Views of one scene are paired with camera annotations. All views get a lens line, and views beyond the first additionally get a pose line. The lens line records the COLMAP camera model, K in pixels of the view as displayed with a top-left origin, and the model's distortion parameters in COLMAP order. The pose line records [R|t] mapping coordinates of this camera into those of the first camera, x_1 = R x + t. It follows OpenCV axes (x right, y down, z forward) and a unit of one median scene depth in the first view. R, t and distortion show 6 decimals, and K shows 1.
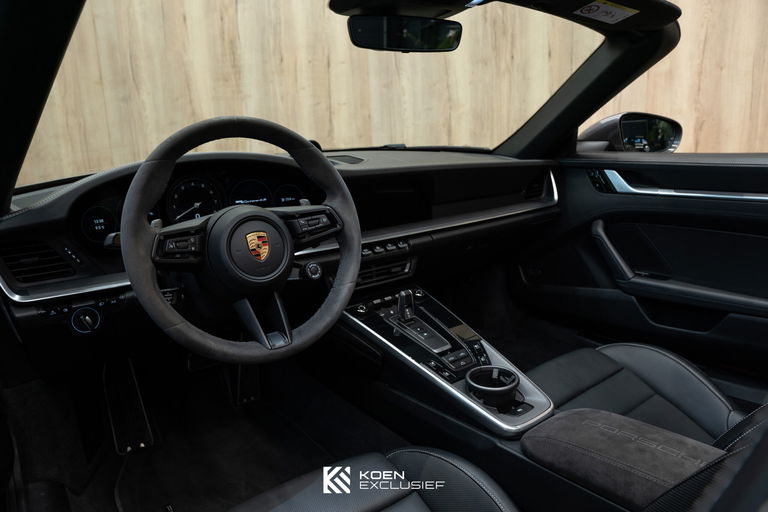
lens RADIAL K [[544.4, 0, 384.0], [0, 544.4, 256.0], [0, 0, 1]] dist [-0.004924, -0.000936]
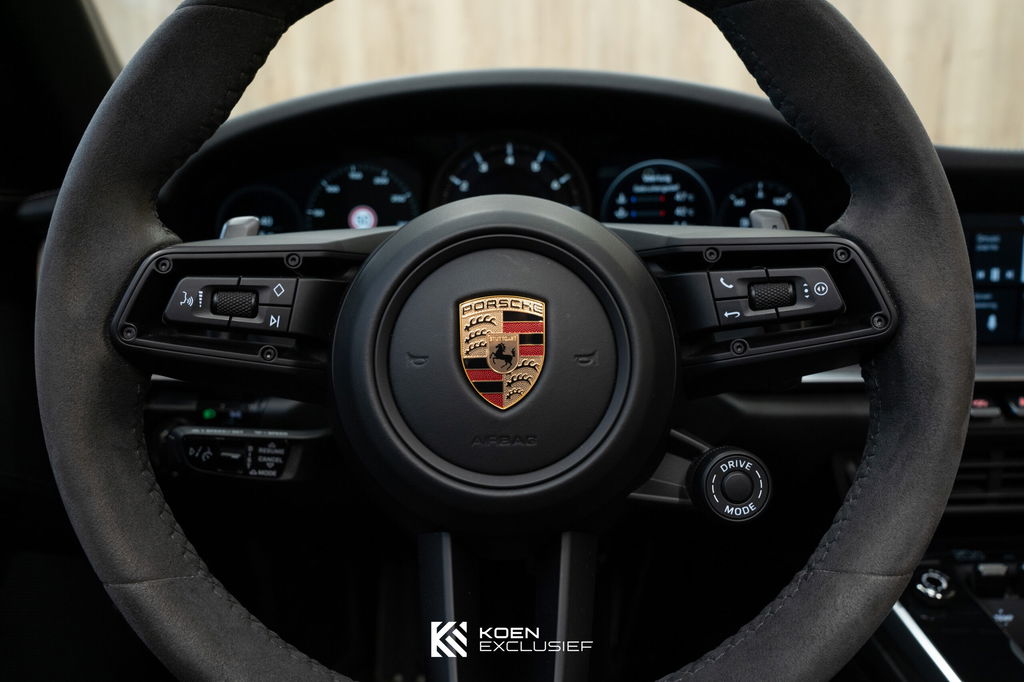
lens RADIAL K [[738.4, 0, 512.6], [0, 738.4, 315.5], [0, 0, 1]] dist [-0.106981, 0.001906]
pose [[0.797489, 0.145682, -0.585481, -0.028190], [-0.165771, 0.985971, 0.019535, -0.038112], [0.580113, 0.081477, 0.810451, 0.659808]]
